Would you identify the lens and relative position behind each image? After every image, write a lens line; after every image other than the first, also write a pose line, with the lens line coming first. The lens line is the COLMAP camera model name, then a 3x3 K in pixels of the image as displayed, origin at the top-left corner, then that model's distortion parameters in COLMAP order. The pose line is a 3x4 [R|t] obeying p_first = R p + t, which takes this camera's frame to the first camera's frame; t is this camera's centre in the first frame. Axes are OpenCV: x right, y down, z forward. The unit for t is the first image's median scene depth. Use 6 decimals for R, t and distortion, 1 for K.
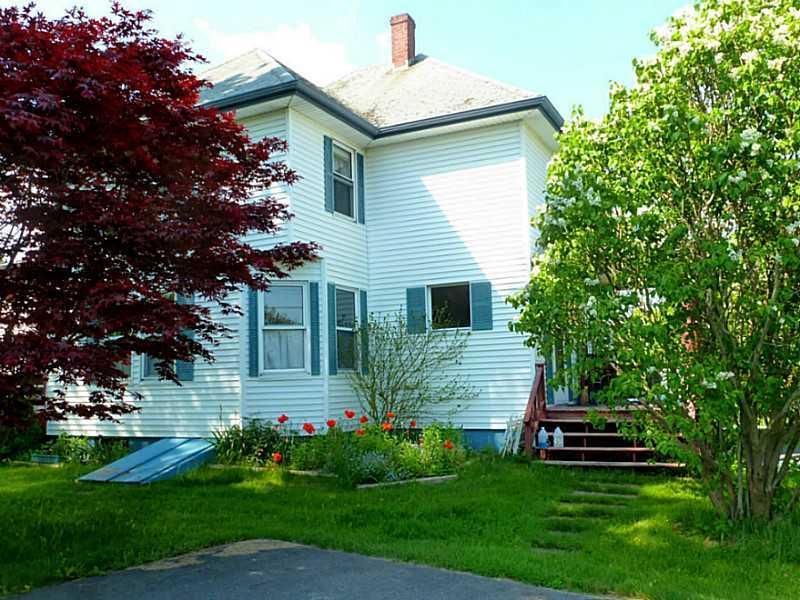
lens RADIAL K [[734.2, 0, 400.0], [0, 734.2, 300.0], [0, 0, 1]] dist [-0.000158, 0.000124]
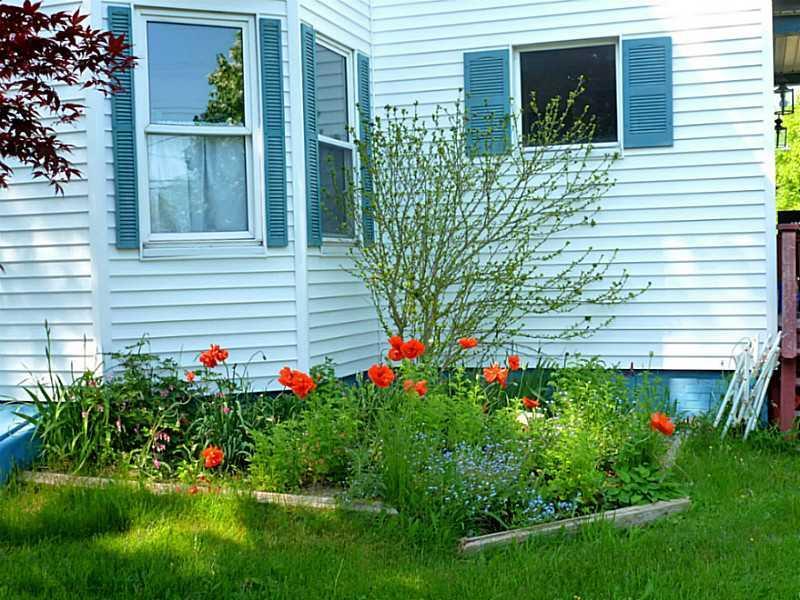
lens RADIAL K [[1087.4, 0, 400.0], [0, 1087.4, 300.0], [0, 0, 1]] dist [-0.002809, -0.001210]
pose [[0.990774, -0.002307, 0.135508, -0.131101], [-0.016329, 0.990539, 0.136253, 0.047654], [-0.134540, -0.137209, 0.981363, 0.391380]]
